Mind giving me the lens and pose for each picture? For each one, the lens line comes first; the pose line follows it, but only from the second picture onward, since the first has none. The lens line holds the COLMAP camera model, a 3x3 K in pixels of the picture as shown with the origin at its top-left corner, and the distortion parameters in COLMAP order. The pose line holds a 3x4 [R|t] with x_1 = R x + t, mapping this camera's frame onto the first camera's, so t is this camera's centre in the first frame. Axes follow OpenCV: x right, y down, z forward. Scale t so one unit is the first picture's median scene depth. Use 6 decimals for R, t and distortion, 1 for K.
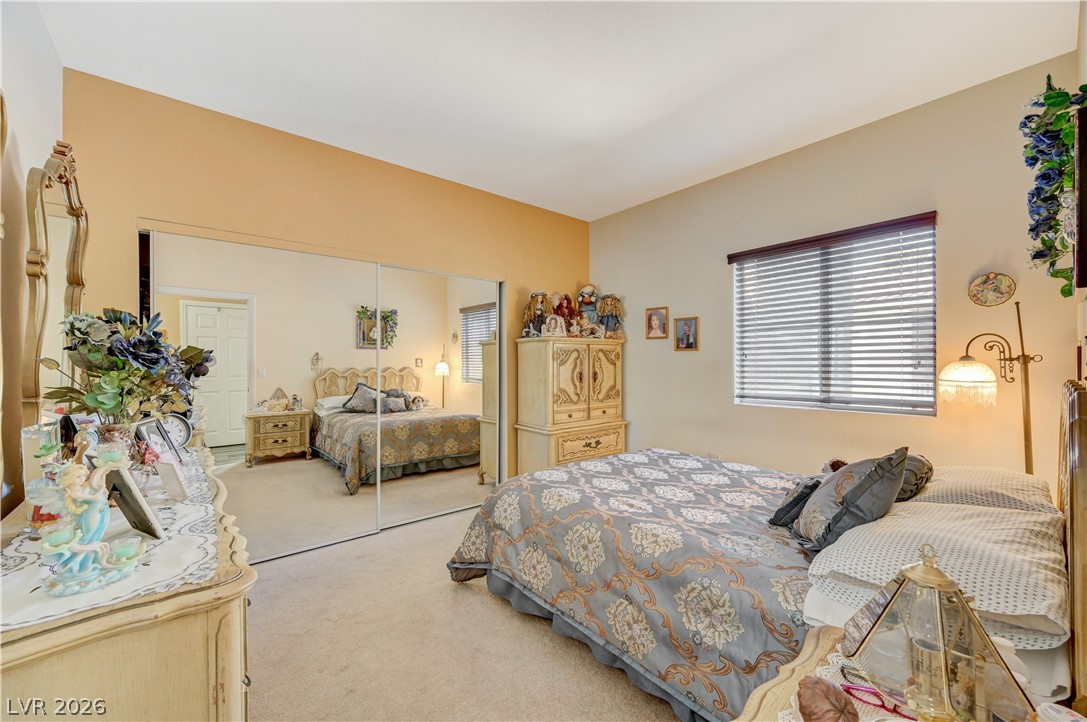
lens RADIAL K [[424.9, 0, 549.2], [0, 424.9, 364.9], [0, 0, 1]] dist [0.000483, 0.000162]
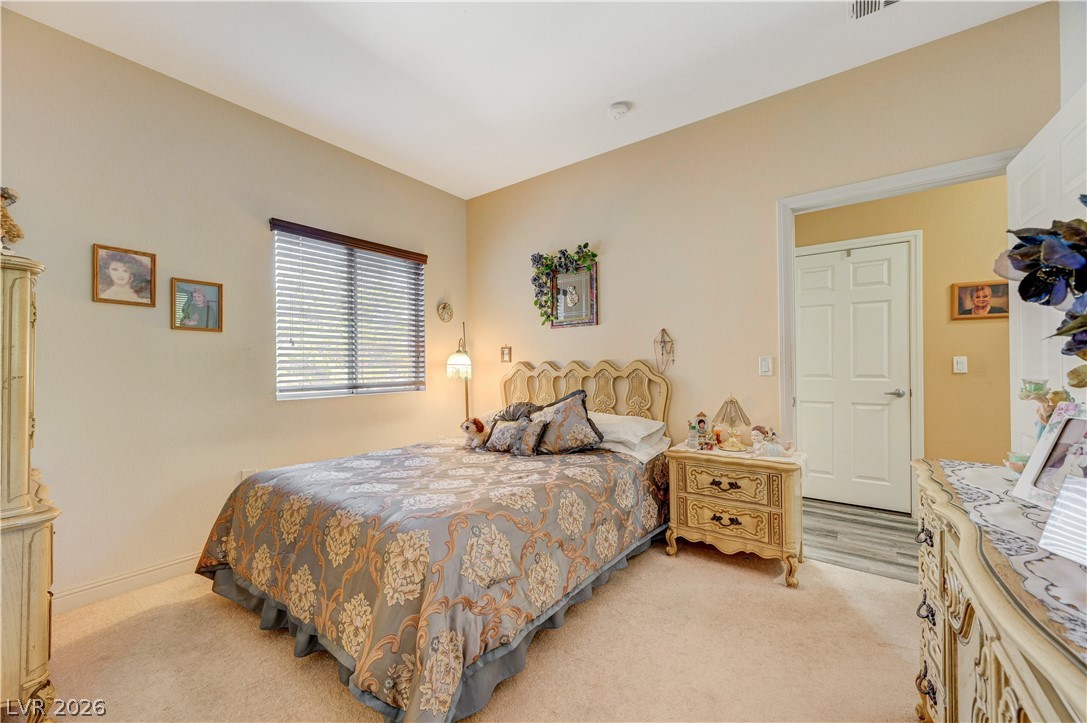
lens RADIAL K [[424.9, 0, 548.6], [0, 424.9, 359.4], [0, 0, 1]] dist [0.000483, 0.000162]
pose [[-0.209487, 0.021140, 0.977583, -0.534402], [0.010333, 0.999758, -0.019405, 0.038321], [-0.977757, 0.006036, -0.209655, 0.723831]]
